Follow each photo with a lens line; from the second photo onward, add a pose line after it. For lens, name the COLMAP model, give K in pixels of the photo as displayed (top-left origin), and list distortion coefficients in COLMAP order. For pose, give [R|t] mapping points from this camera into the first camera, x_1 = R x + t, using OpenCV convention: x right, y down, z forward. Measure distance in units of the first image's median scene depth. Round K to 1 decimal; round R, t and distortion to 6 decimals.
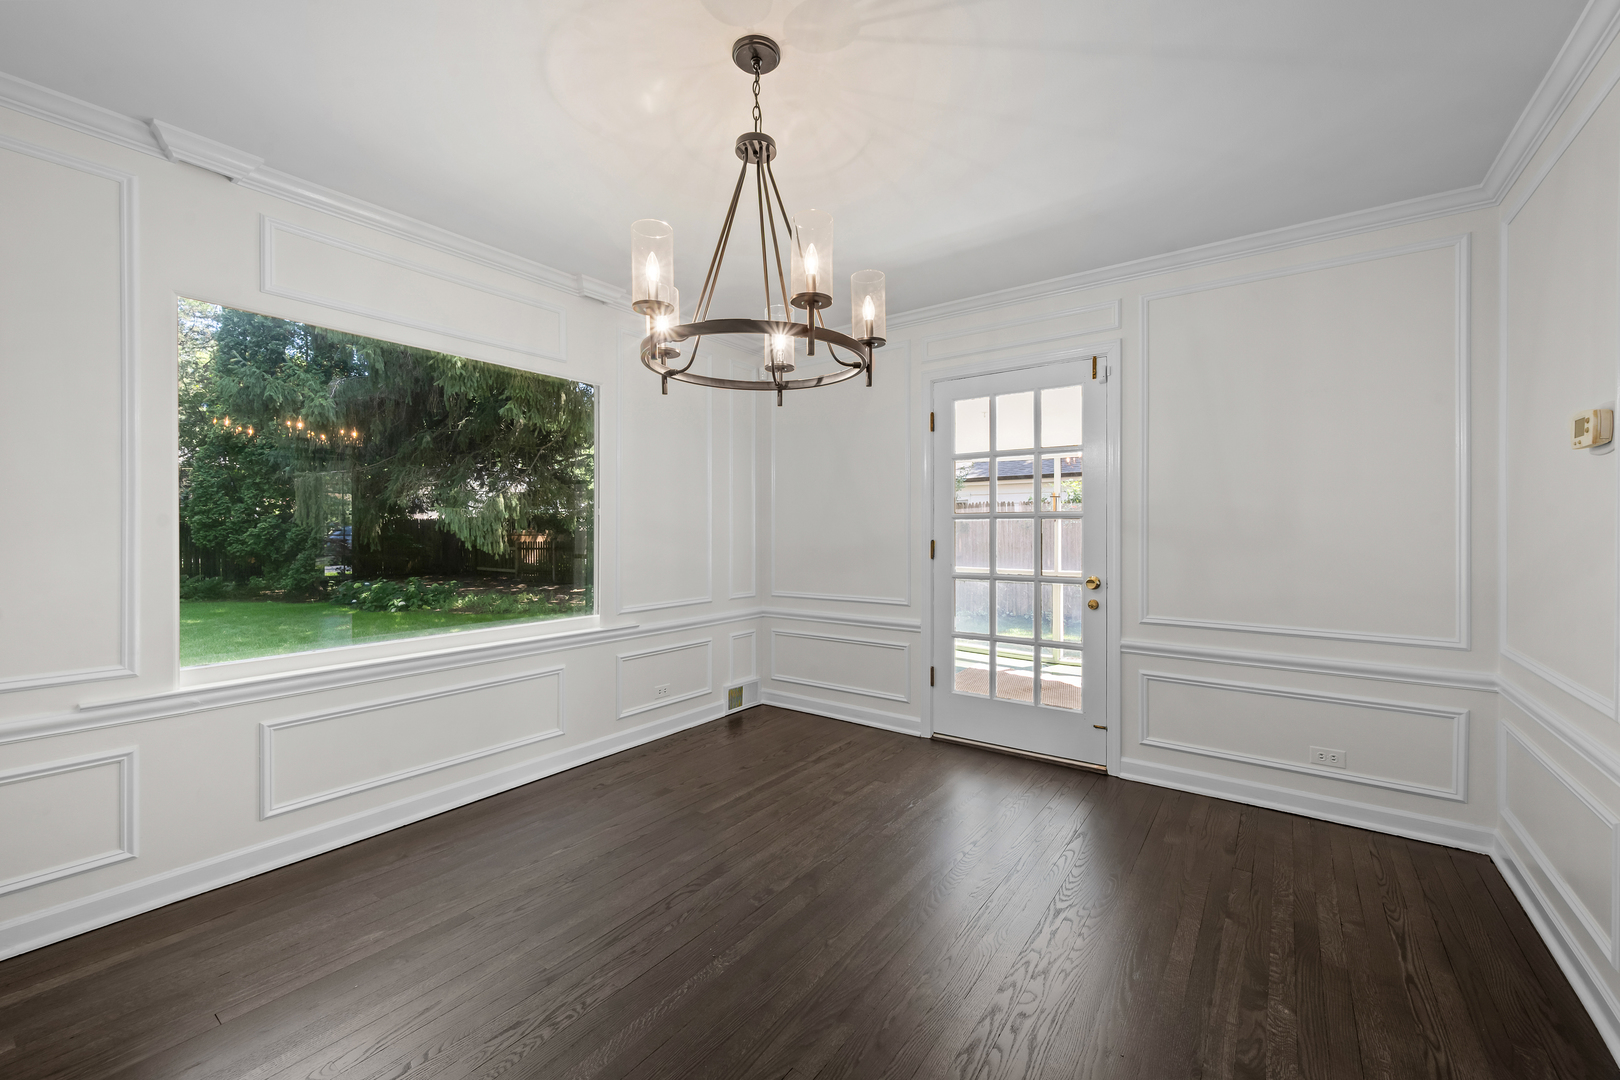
lens RADIAL K [[641.6, 0, 816.9], [0, 641.6, 535.8], [0, 0, 1]] dist [0.000153, -0.000220]
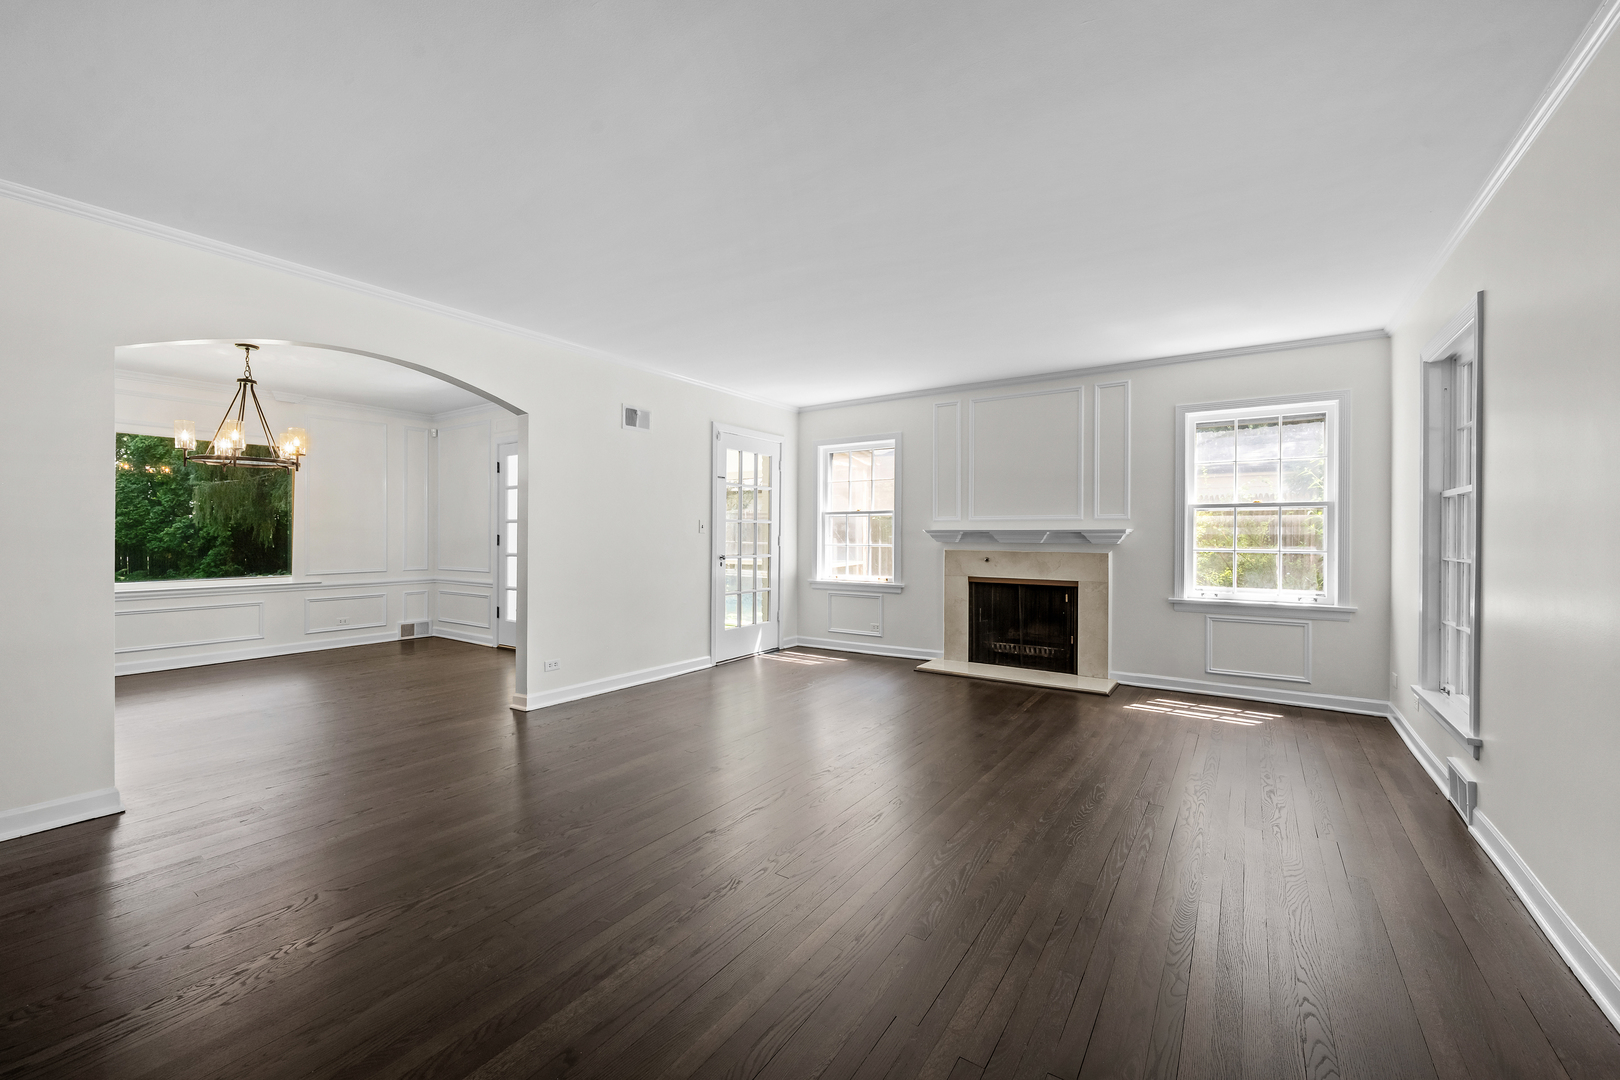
lens RADIAL K [[641.6, 0, 816.9], [0, 641.6, 535.8], [0, 0, 1]] dist [0.000153, -0.000220]
pose [[0.999357, 0.005321, 0.035448, 1.010726], [-0.005092, 0.999966, -0.006527, 0.017372], [-0.035481, 0.006342, 0.999350, -0.803981]]
